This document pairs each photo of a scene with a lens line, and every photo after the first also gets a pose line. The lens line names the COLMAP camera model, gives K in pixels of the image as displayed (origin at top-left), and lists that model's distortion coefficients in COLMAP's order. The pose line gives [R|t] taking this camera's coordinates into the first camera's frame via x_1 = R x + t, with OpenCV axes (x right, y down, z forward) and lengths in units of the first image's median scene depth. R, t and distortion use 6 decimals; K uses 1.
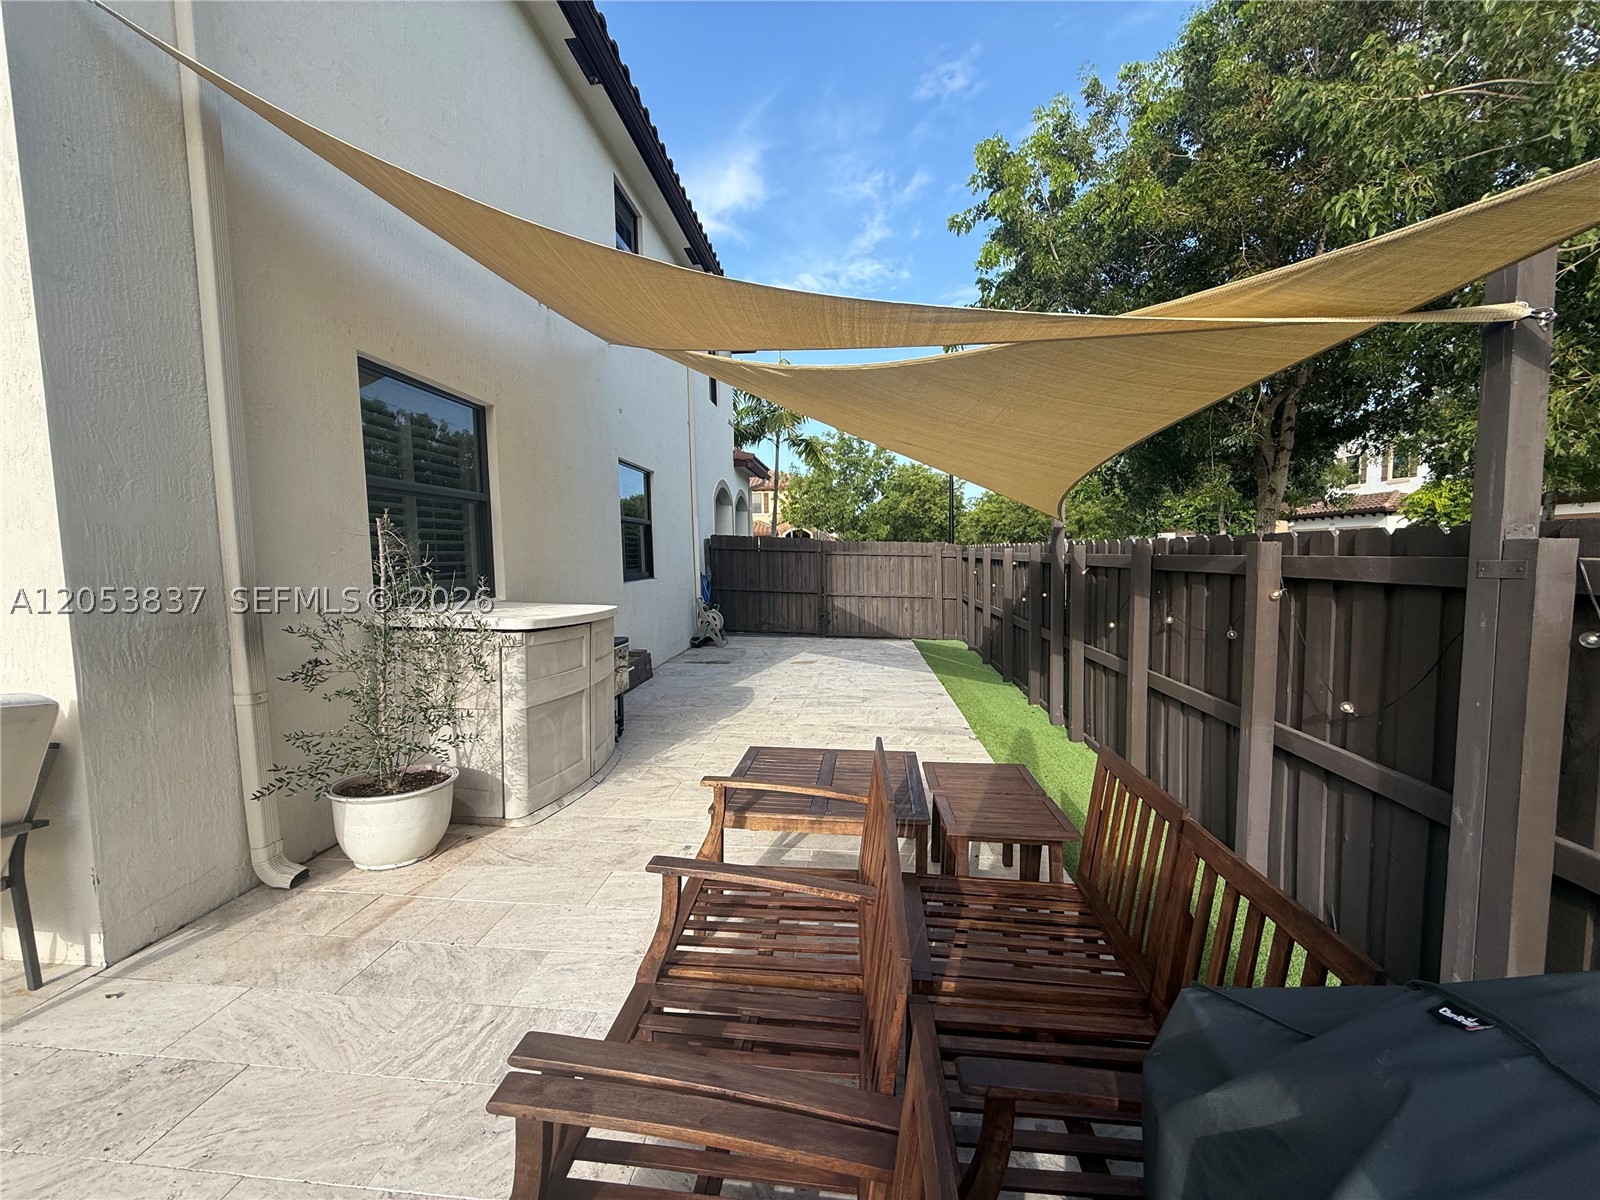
lens RADIAL K [[637.7, 0, 796.5], [0, 637.7, 602.8], [0, 0, 1]] dist [-0.001309, 0.000548]
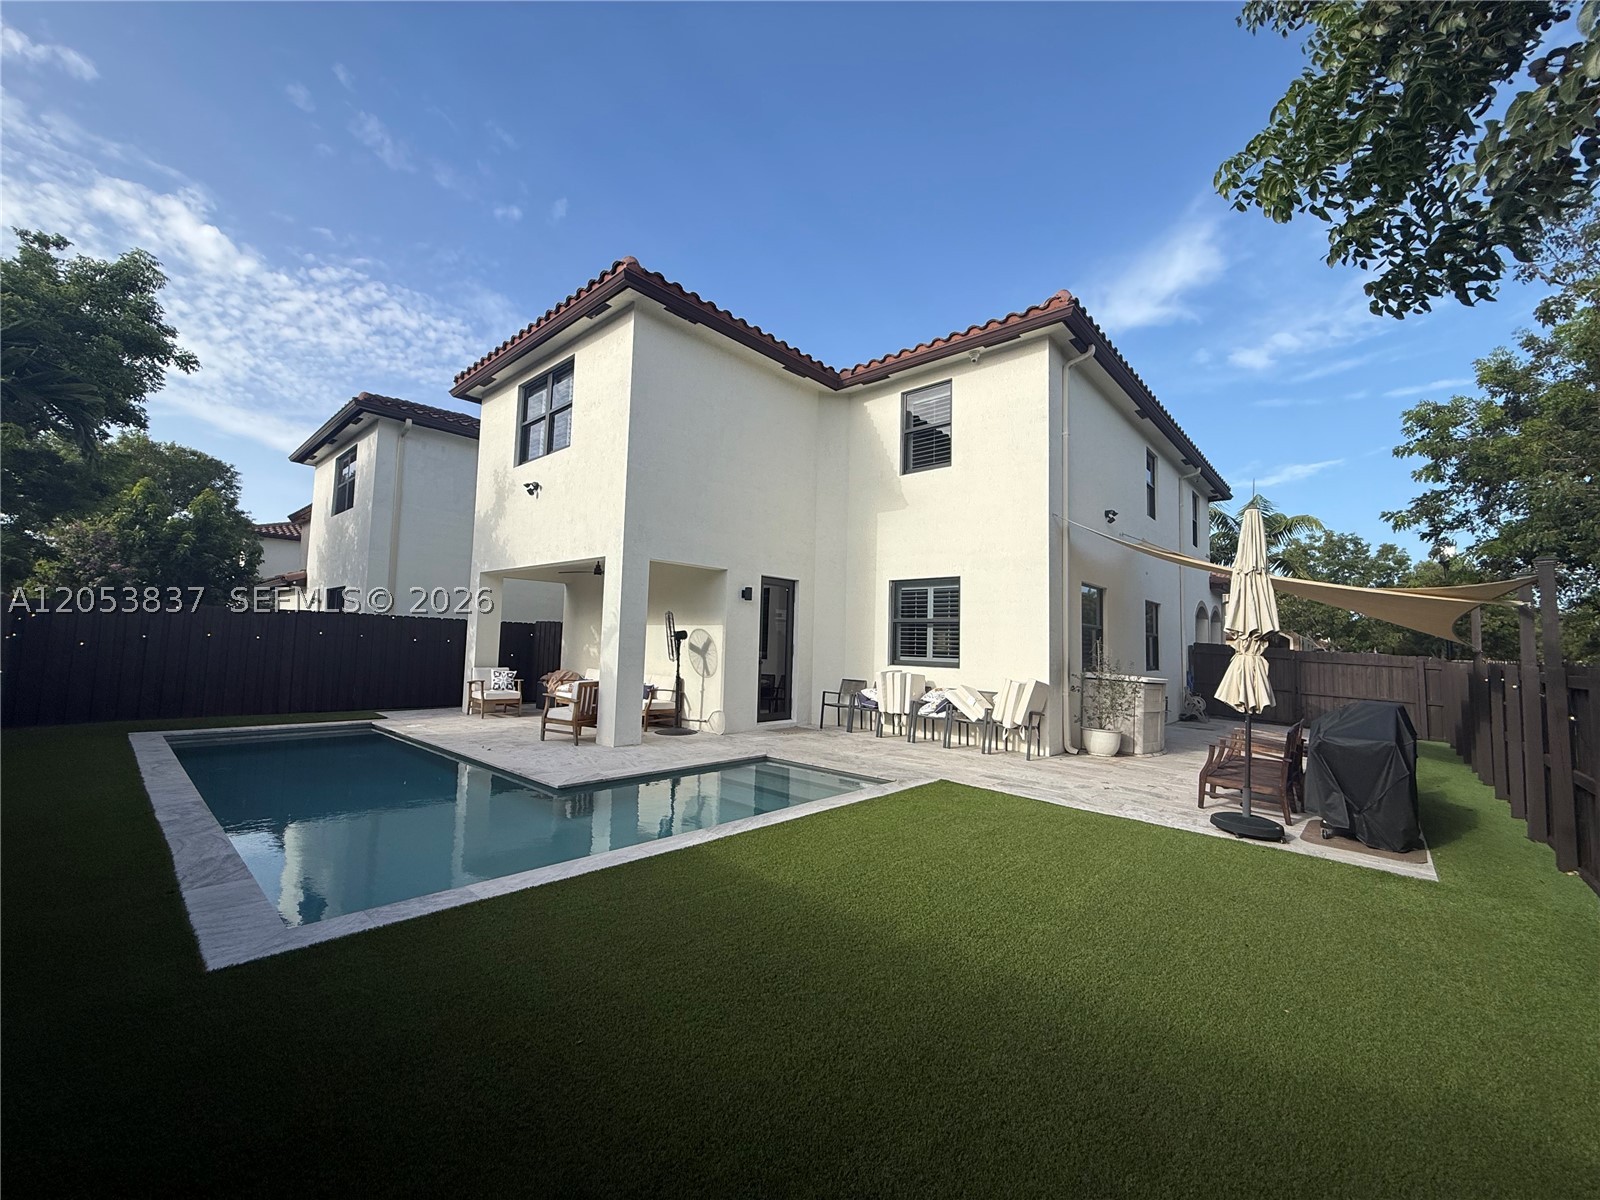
lens RADIAL K [[637.7, 0, 793.9], [0, 637.7, 605.3], [0, 0, 1]] dist [-0.001309, 0.000548]
pose [[0.802734, -0.003768, -0.596325, -0.004559], [-0.085485, 0.988925, -0.121323, 0.053850], [0.590178, 0.148366, 0.793522, -0.623952]]
